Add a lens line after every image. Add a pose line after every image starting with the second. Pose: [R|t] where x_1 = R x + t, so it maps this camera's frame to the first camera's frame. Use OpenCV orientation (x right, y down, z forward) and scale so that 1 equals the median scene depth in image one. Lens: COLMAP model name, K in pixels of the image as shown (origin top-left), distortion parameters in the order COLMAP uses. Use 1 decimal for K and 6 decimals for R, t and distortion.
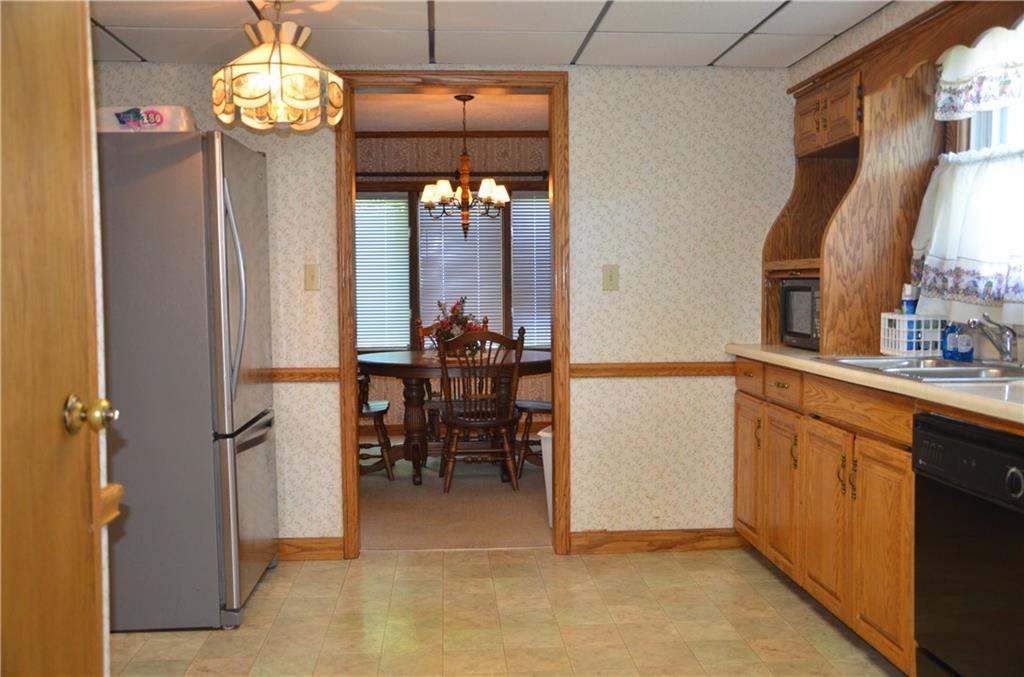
lens RADIAL K [[1011.5, 0, 512.0], [0, 1011.5, 338.5], [0, 0, 1]] dist [-0.006409, 0.010123]
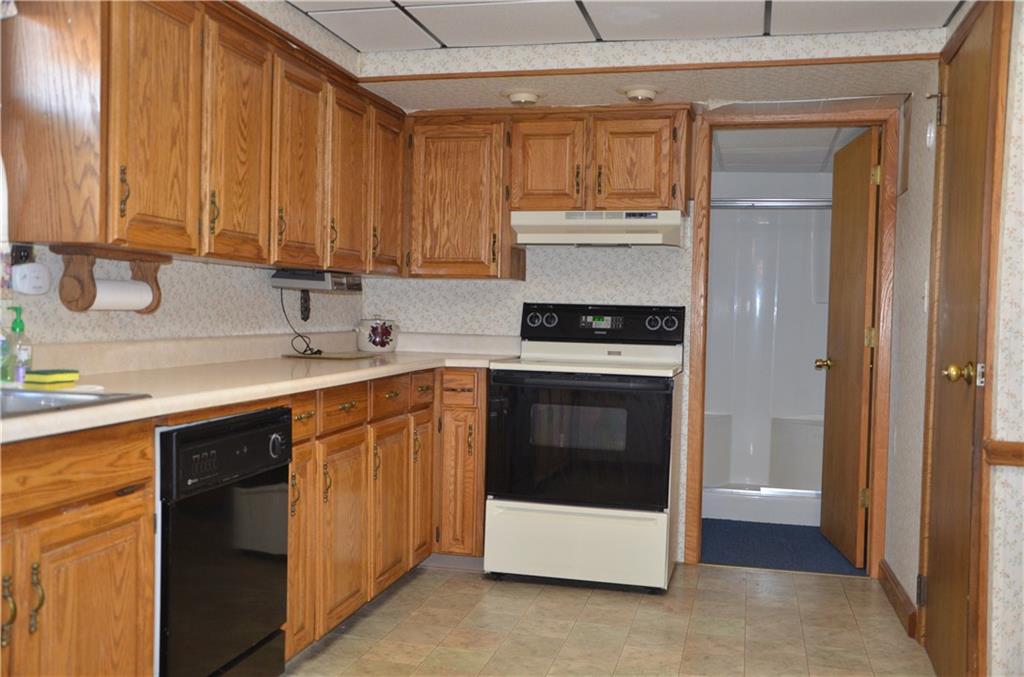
lens RADIAL K [[1011.5, 0, 512.0], [0, 1011.5, 338.5], [0, 0, 1]] dist [-0.006409, 0.010123]
pose [[-0.955590, -0.020654, 0.293974, -0.067861], [0.002263, 0.996997, 0.077405, -0.044855], [-0.294690, 0.074633, -0.952674, 0.996533]]
